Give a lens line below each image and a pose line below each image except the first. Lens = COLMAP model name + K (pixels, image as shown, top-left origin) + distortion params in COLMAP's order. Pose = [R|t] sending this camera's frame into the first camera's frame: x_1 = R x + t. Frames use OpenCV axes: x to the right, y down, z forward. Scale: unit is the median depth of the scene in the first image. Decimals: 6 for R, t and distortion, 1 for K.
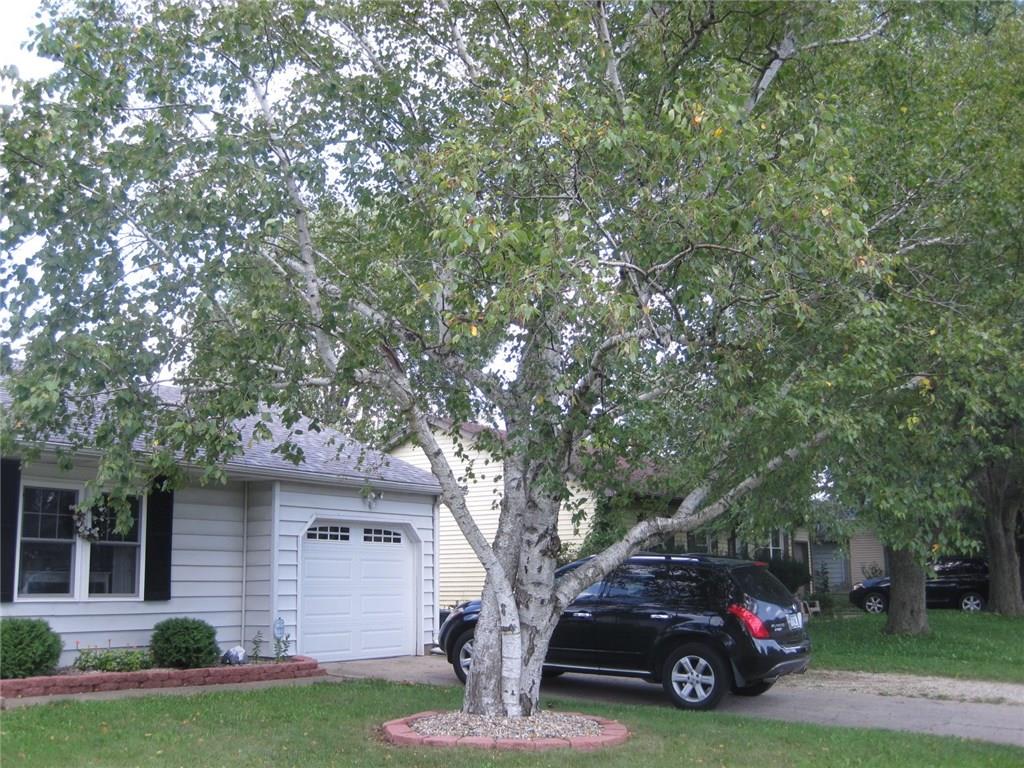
lens RADIAL K [[1067.9, 0, 512.0], [0, 1067.9, 384.0], [0, 0, 1]] dist [-0.177087, 0.144101]
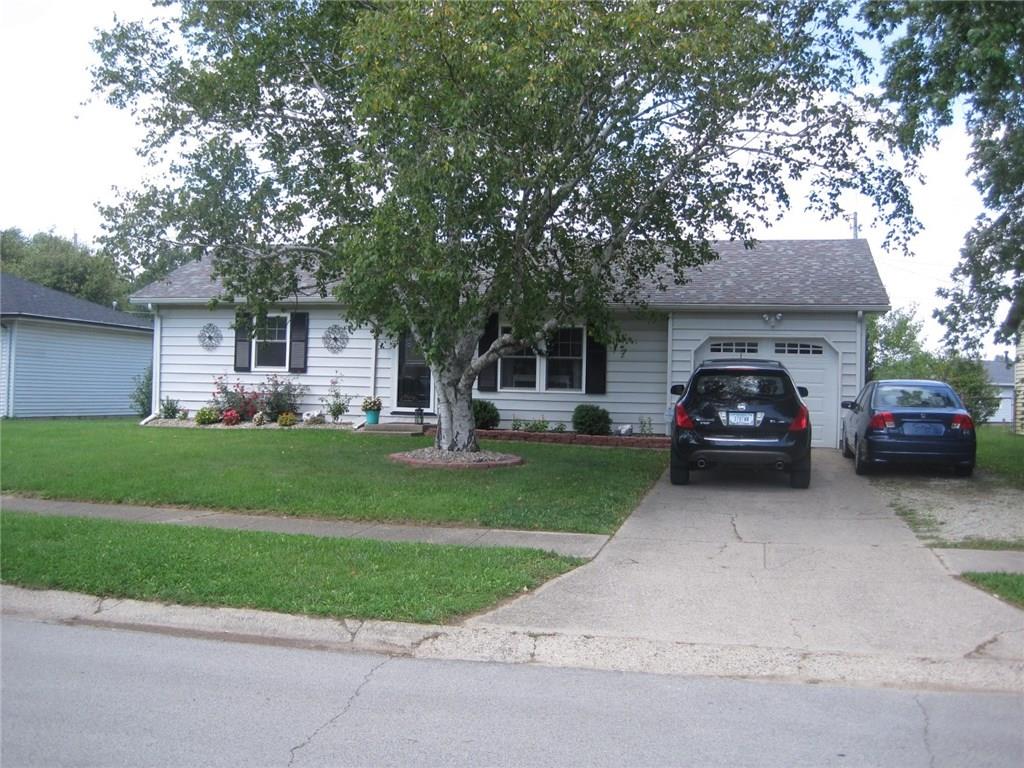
lens RADIAL K [[1067.9, 0, 512.0], [0, 1067.9, 384.0], [0, 0, 1]] dist [-0.177087, 0.144101]
pose [[0.350828, 0.009351, -0.936393, 1.188064], [0.141294, 0.987974, 0.062803, 0.079073], [0.925719, -0.154340, 0.345287, 0.351473]]
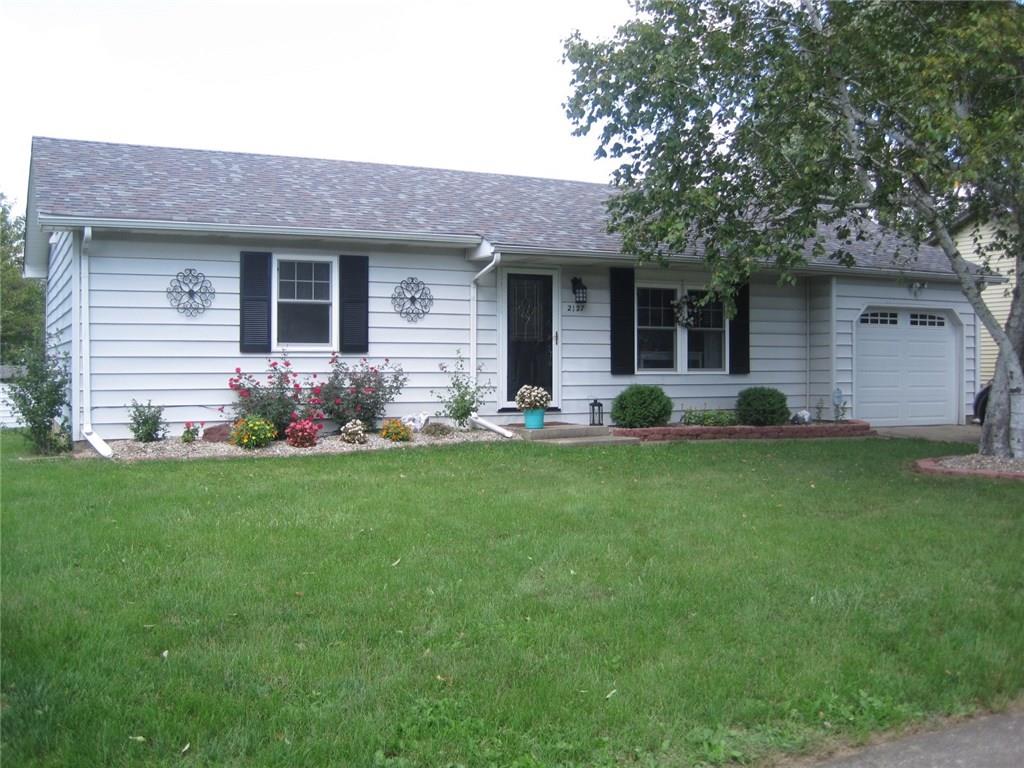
lens RADIAL K [[1067.9, 0, 512.0], [0, 1067.9, 384.0], [0, 0, 1]] dist [-0.177087, 0.144101]
pose [[0.869751, 0.016994, -0.493198, 0.056742], [0.080948, 0.980957, 0.176552, -0.031245], [0.486806, -0.193479, 0.851813, -0.245634]]
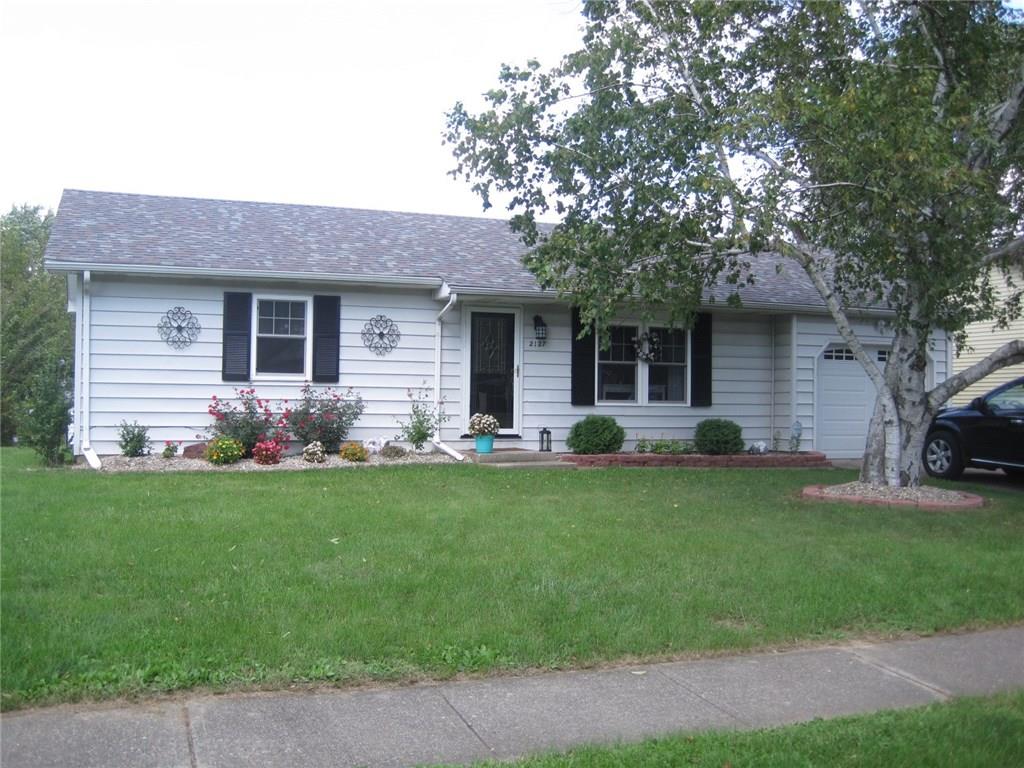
lens RADIAL K [[1067.9, 0, 512.0], [0, 1067.9, 384.0], [0, 0, 1]] dist [-0.177087, 0.144101]
pose [[0.818531, 0.011128, -0.574355, 0.260878], [0.083874, 0.986783, 0.138650, -0.032632], [0.568307, -0.161663, 0.806779, -0.252727]]
